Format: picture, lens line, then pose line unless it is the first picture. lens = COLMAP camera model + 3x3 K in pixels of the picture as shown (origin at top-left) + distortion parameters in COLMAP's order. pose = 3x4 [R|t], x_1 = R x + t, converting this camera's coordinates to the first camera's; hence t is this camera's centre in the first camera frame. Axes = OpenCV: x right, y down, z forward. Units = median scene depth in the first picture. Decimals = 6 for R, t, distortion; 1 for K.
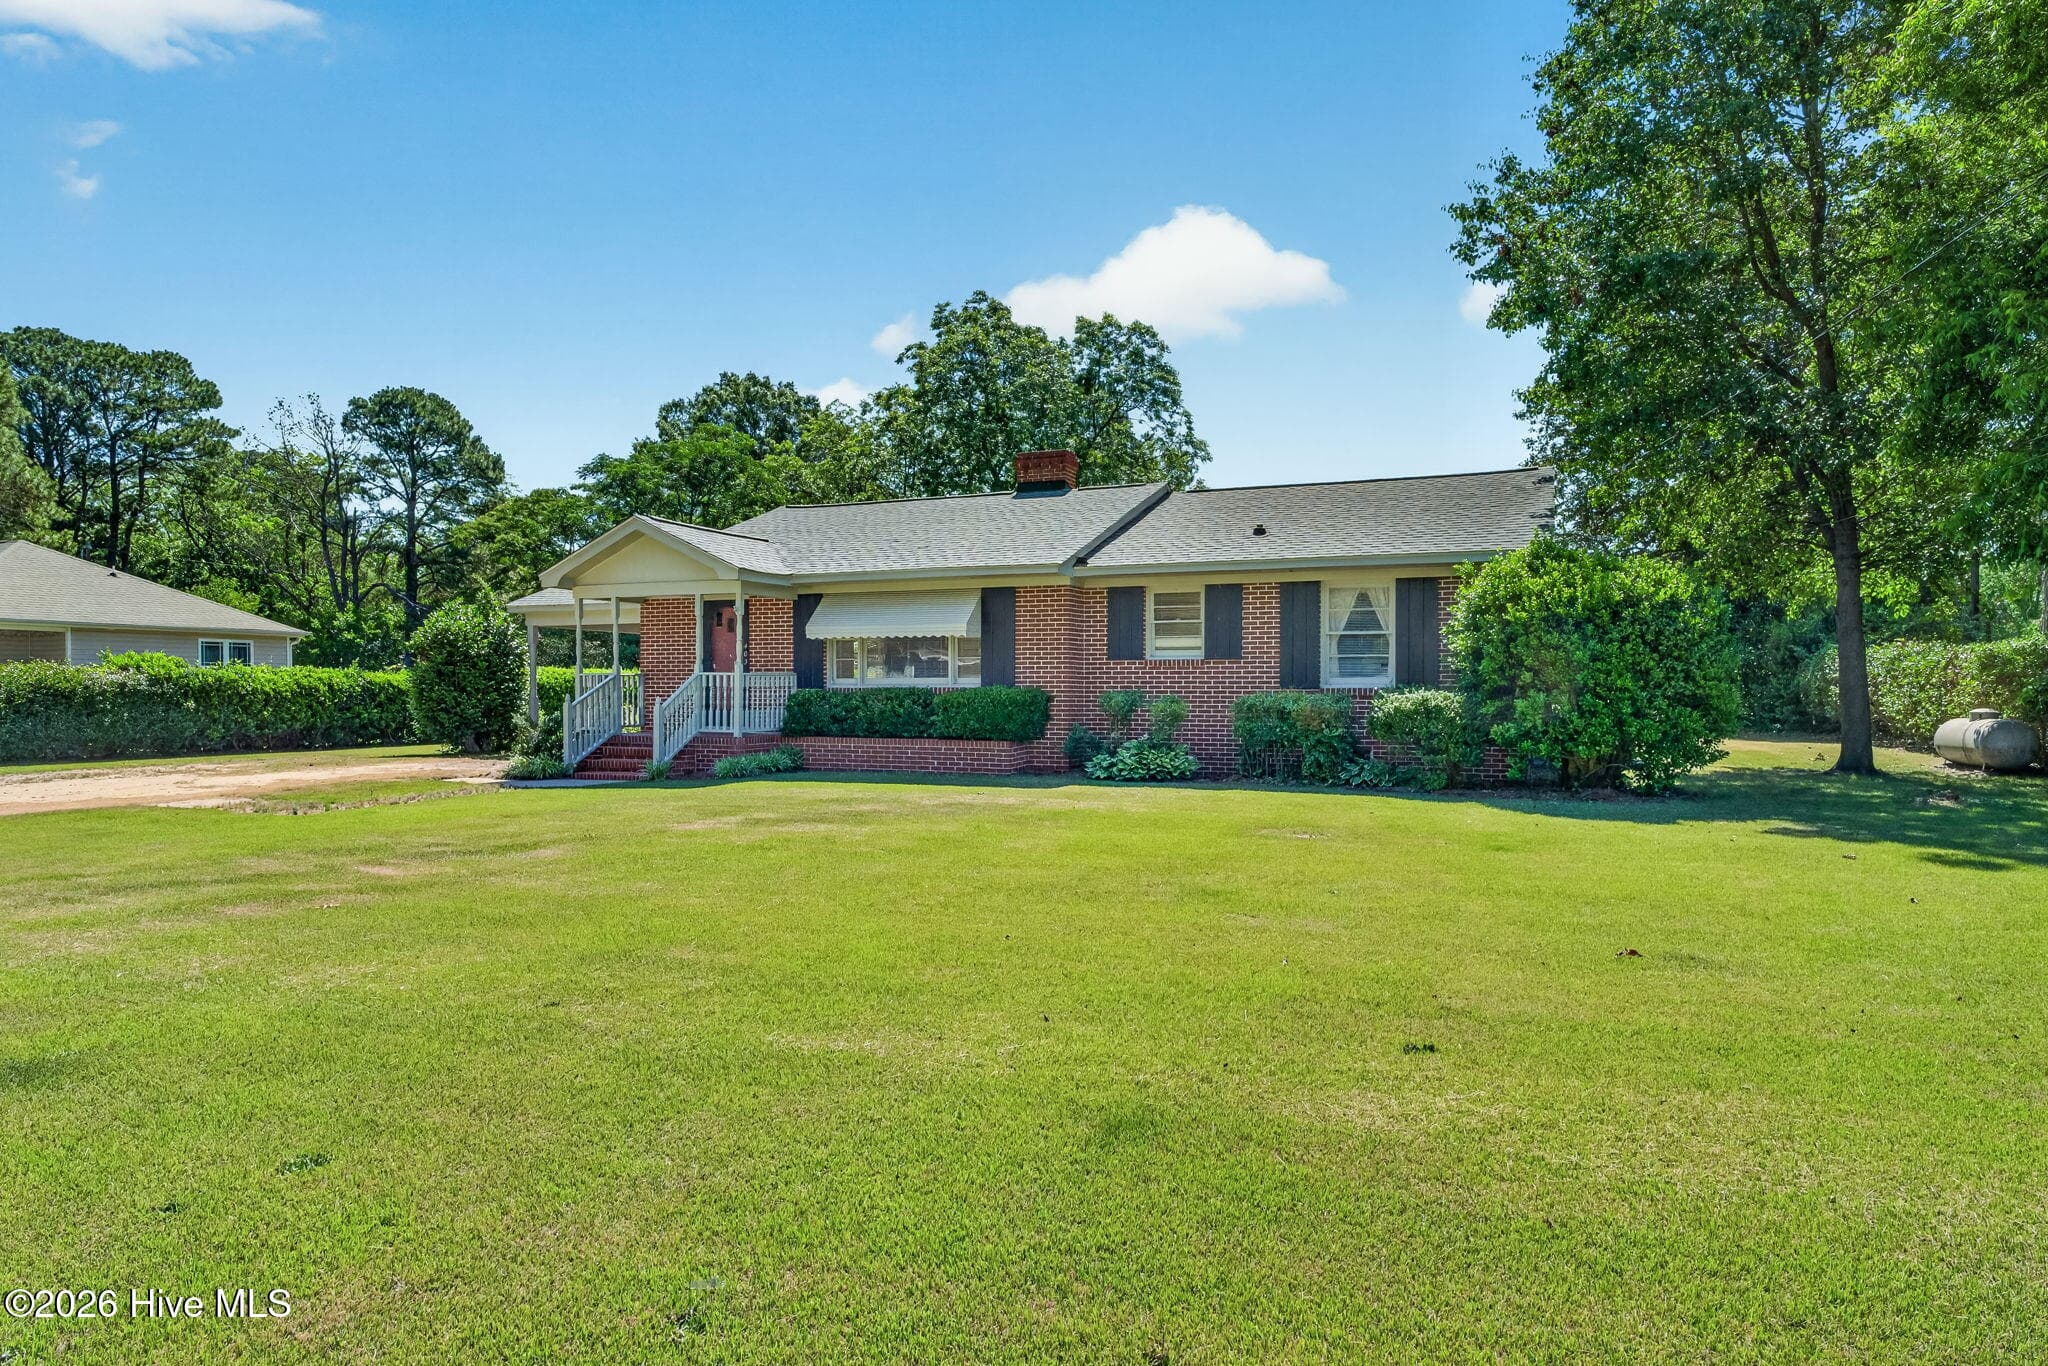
lens RADIAL K [[1293.9, 0, 1024.0], [0, 1293.9, 683.0], [0, 0, 1]] dist [-0.002064, -0.001331]
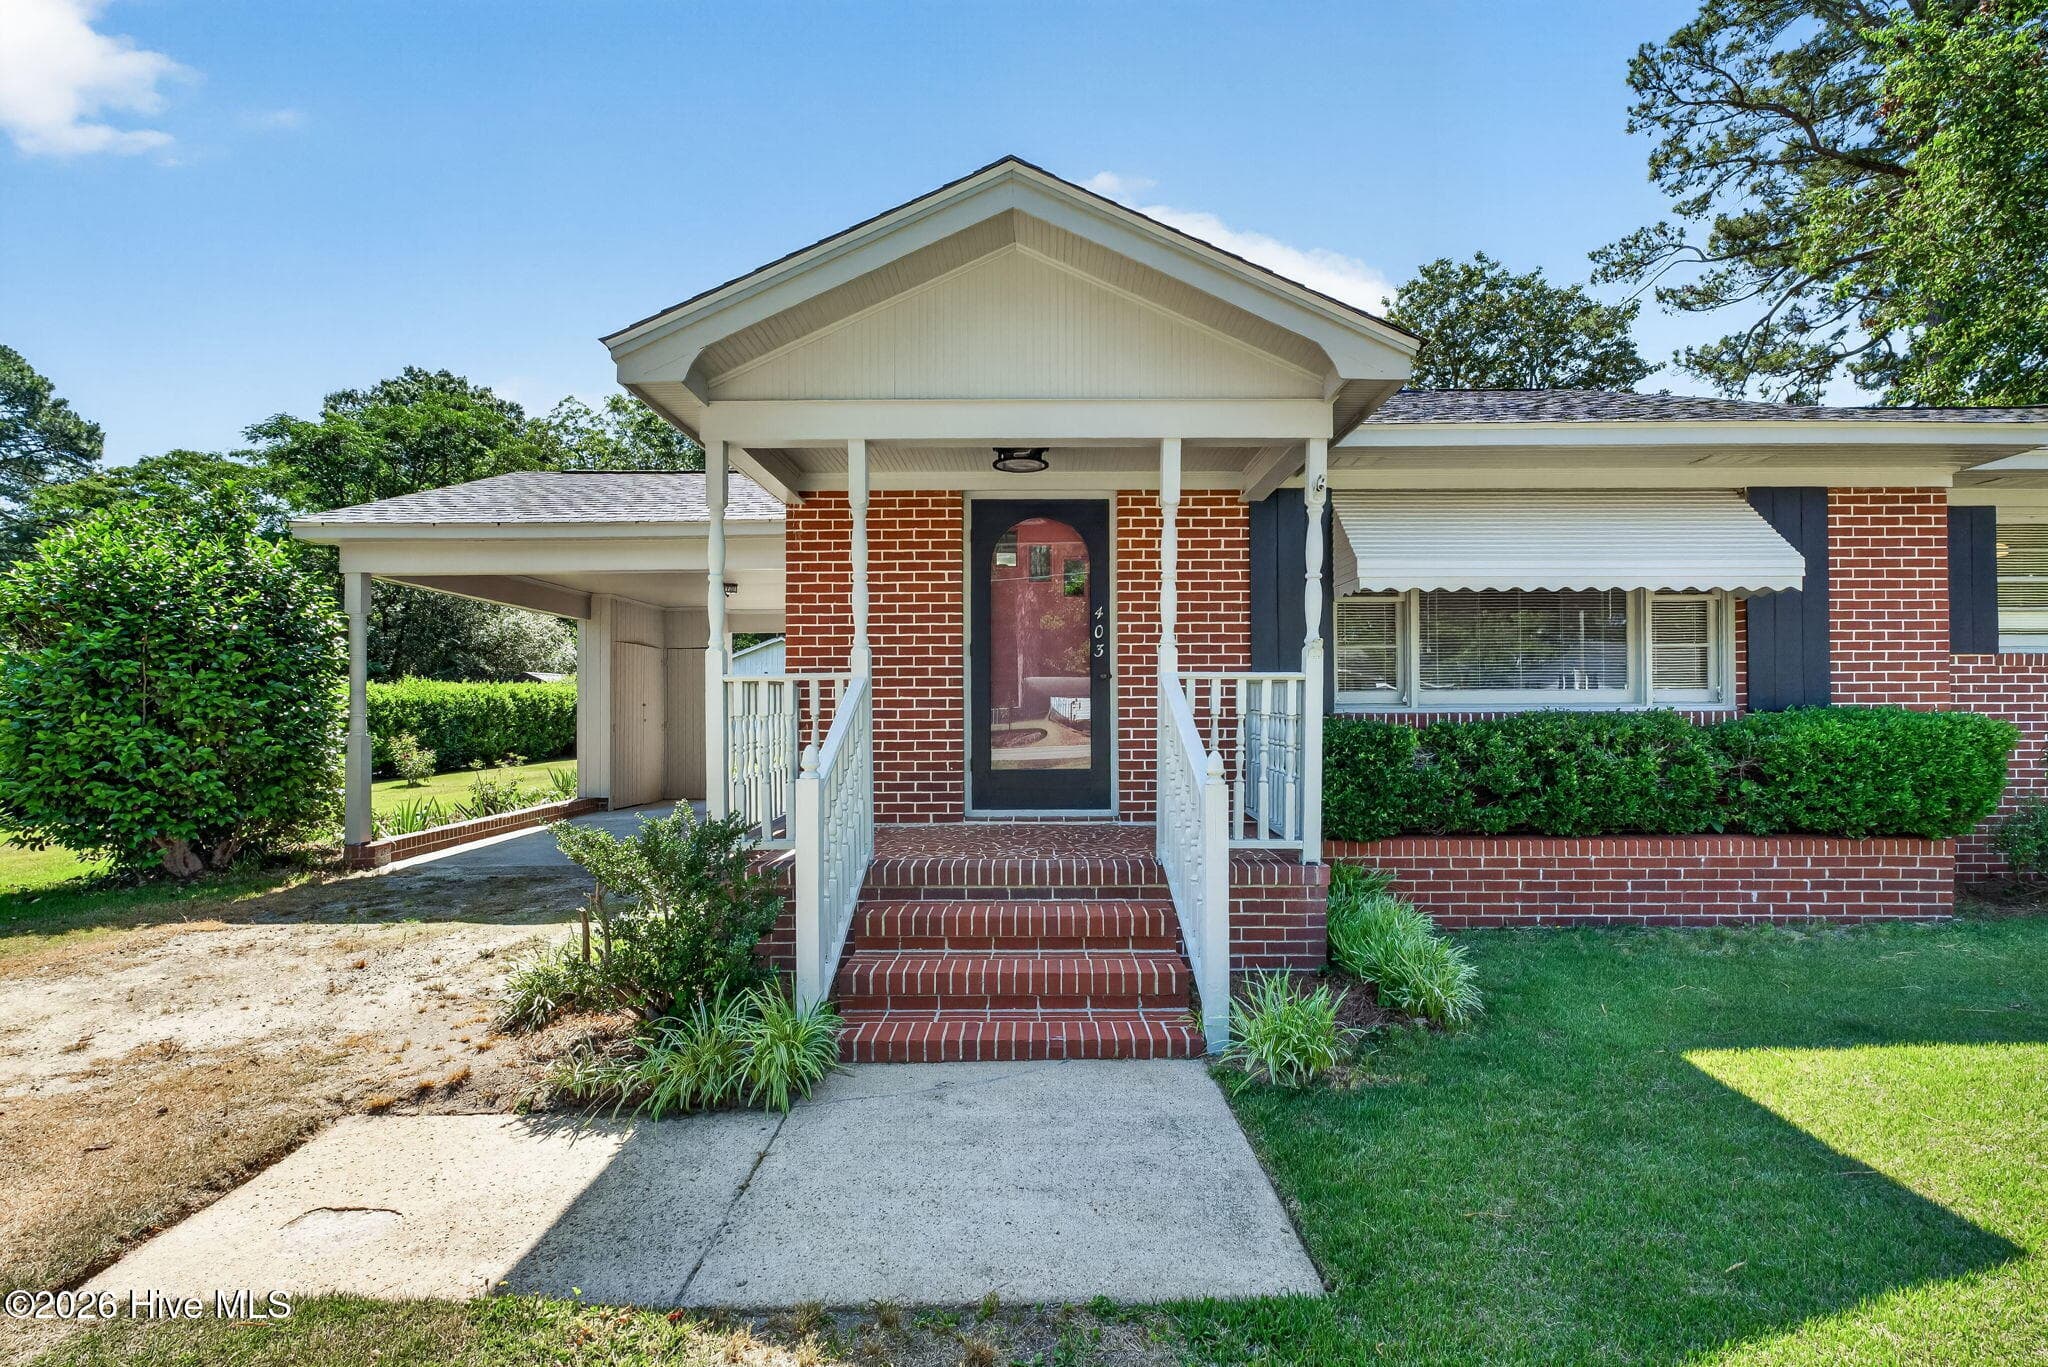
lens RADIAL K [[963.6, 0, 1035.1], [0, 963.6, 684.2], [0, 0, 1]] dist [-0.001156, 0.000432]
pose [[0.918033, 0.002163, 0.396499, -0.309229], [0.003852, 0.999889, -0.014371, -0.001240], [-0.396486, 0.014721, 0.917923, 0.630239]]
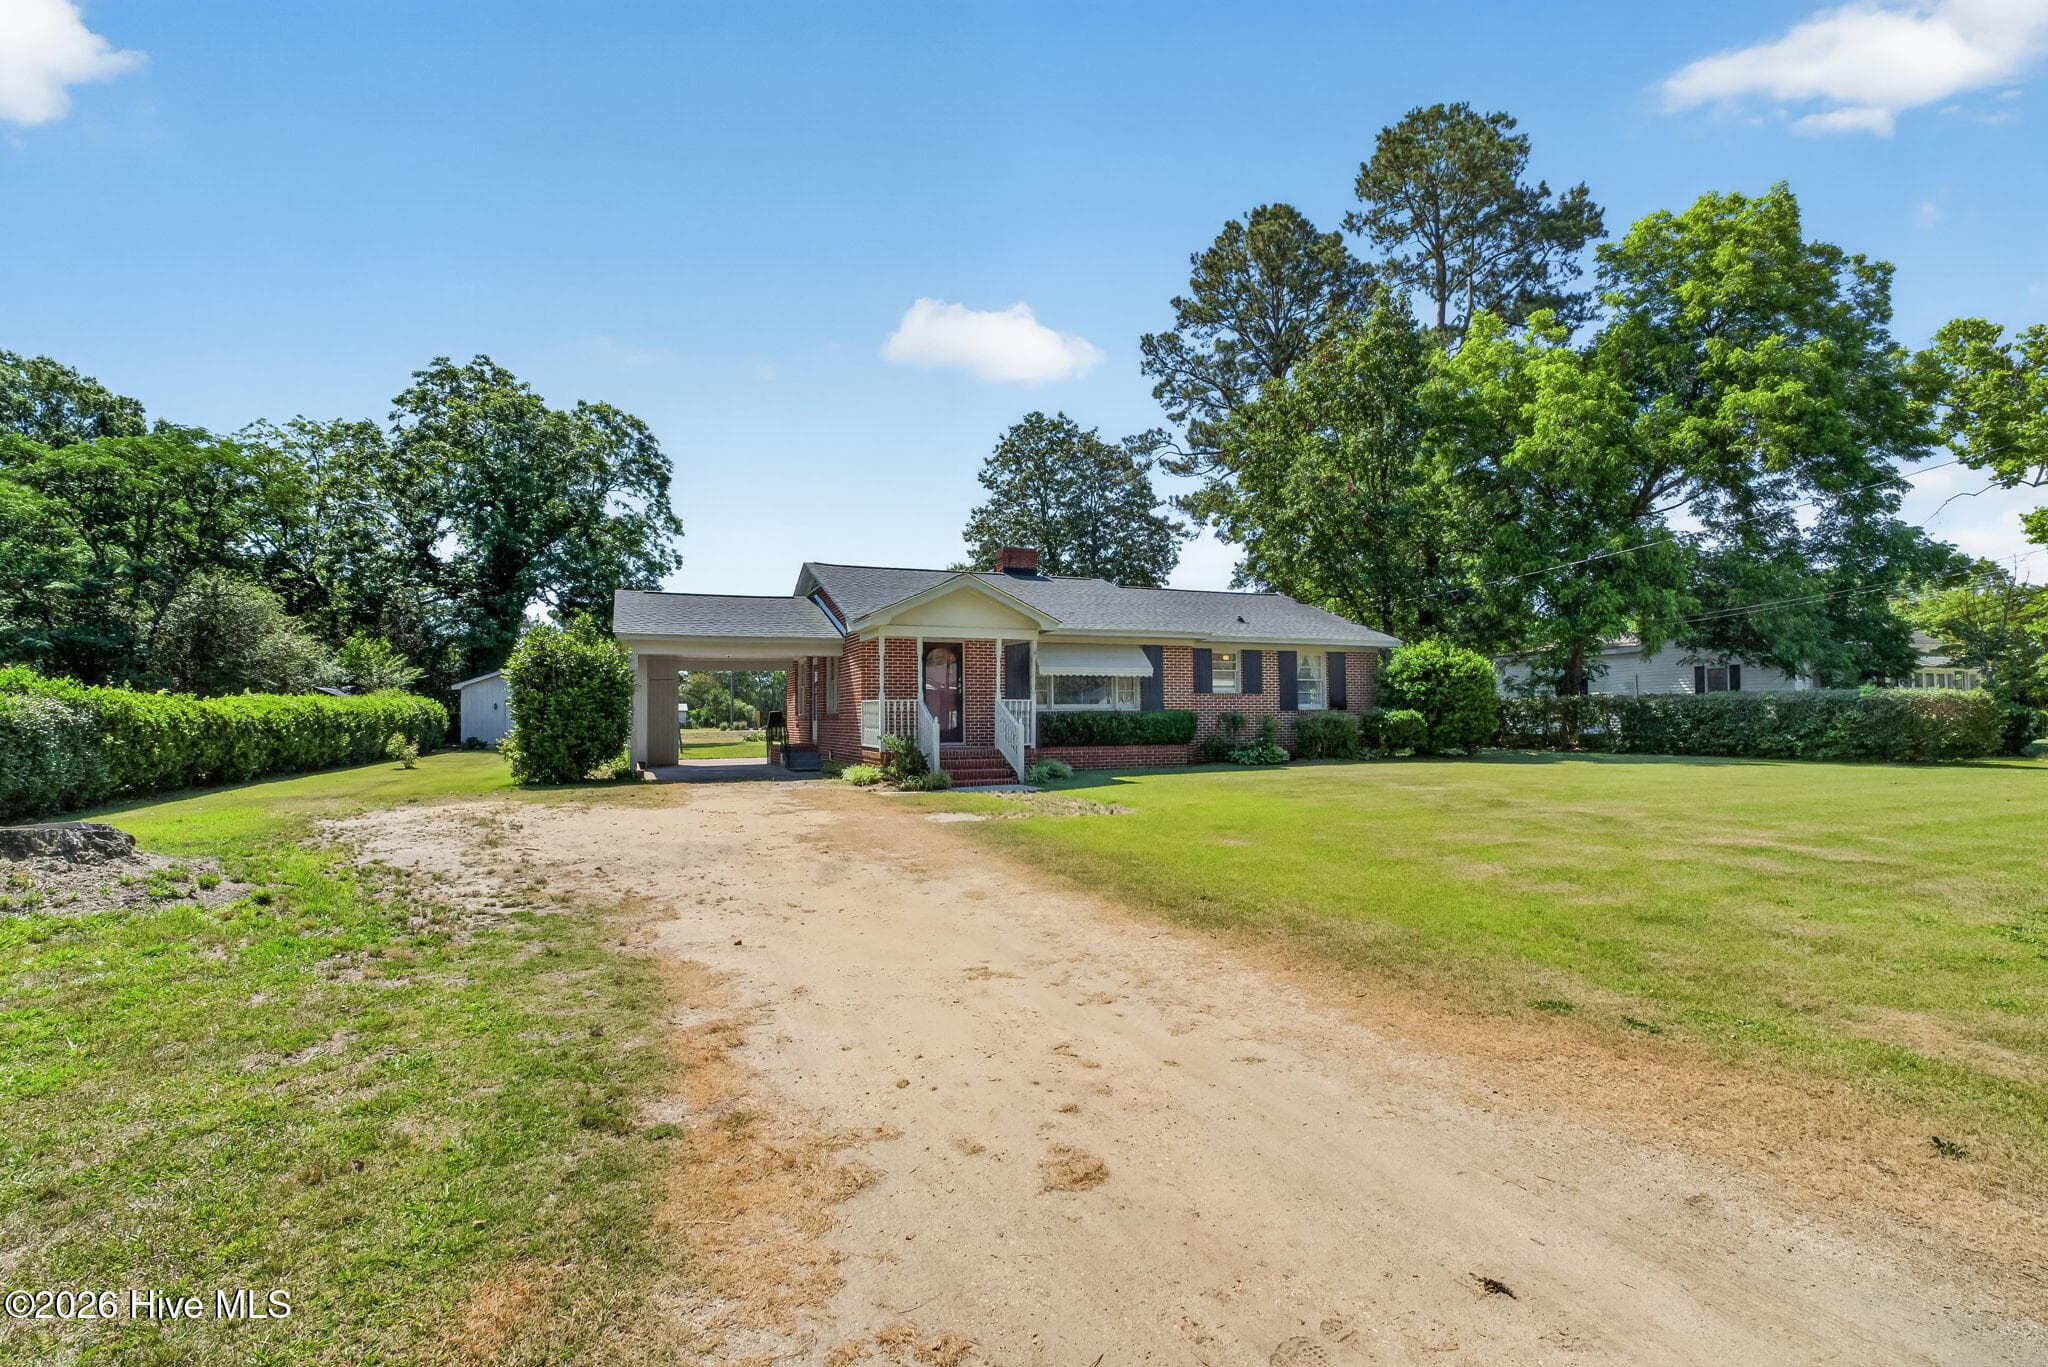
lens RADIAL K [[963.6, 0, 1035.1], [0, 963.6, 684.2], [0, 0, 1]] dist [-0.001156, 0.000432]
pose [[0.680947, 0.015804, 0.732163, -0.749942], [0.005477, 0.999629, -0.026670, 0.001815], [-0.732313, 0.022171, 0.680608, 0.257233]]
